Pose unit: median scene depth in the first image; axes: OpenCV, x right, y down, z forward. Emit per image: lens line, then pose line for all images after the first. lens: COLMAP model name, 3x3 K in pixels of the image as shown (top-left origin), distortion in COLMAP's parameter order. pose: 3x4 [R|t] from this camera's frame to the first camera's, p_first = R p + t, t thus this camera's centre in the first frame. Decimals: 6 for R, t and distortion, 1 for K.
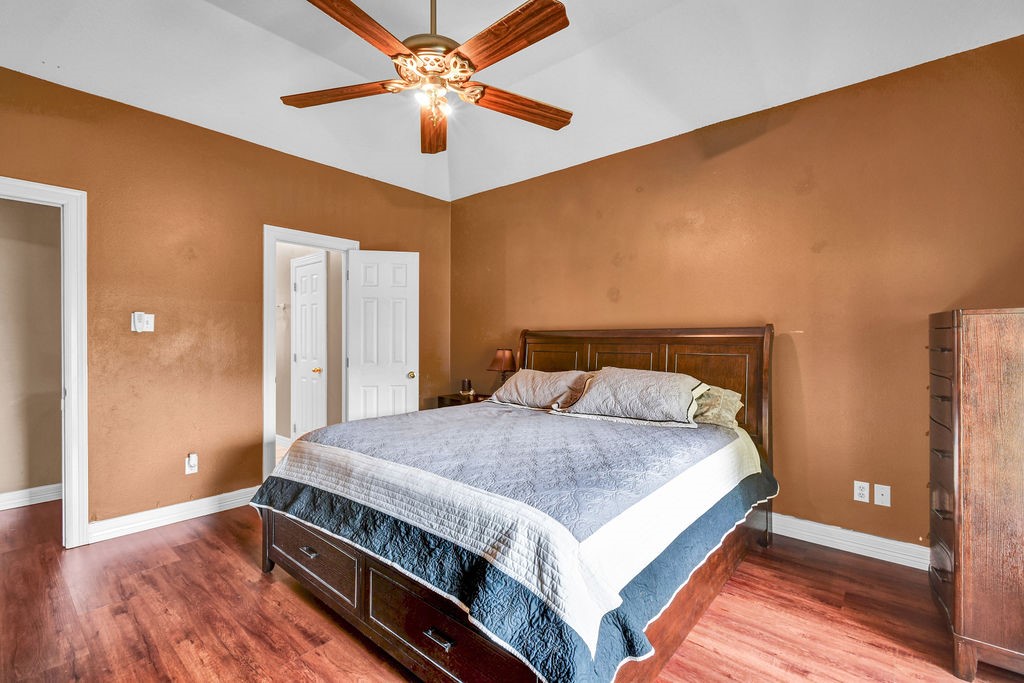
lens RADIAL K [[456.0, 0, 520.6], [0, 456.0, 343.0], [0, 0, 1]] dist [0.002646, -0.003490]
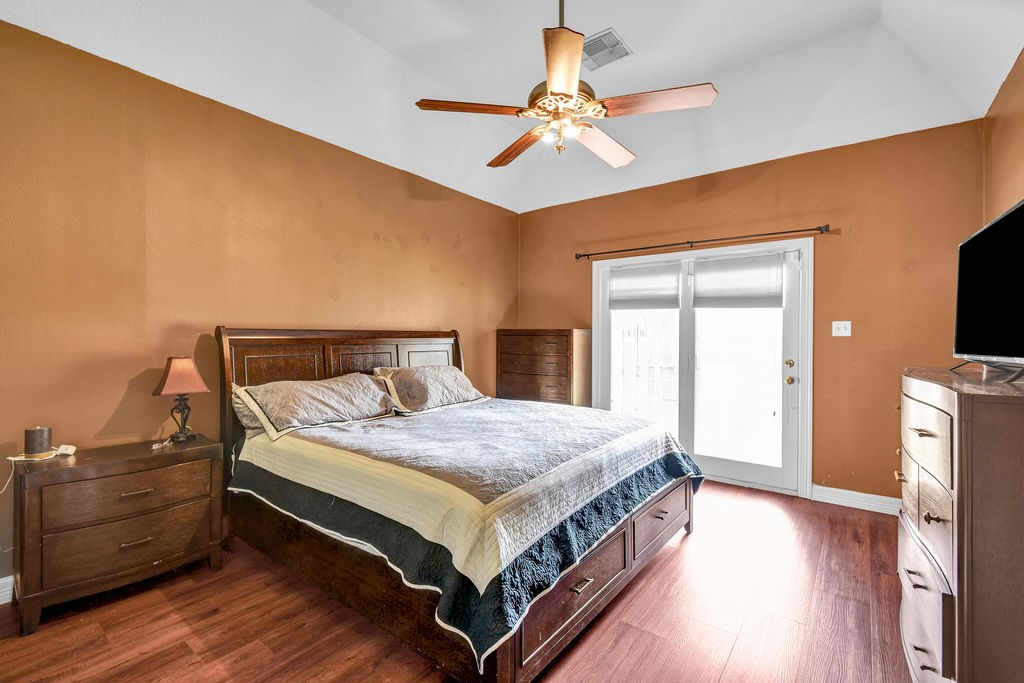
lens RADIAL K [[456.0, 0, 521.0], [0, 456.0, 338.0], [0, 0, 1]] dist [0.002646, -0.003490]
pose [[-0.066609, 0.009230, 0.997736, -0.998988], [0.013115, 0.999879, -0.008374, -0.000235], [-0.997693, 0.012528, -0.066722, 0.892434]]
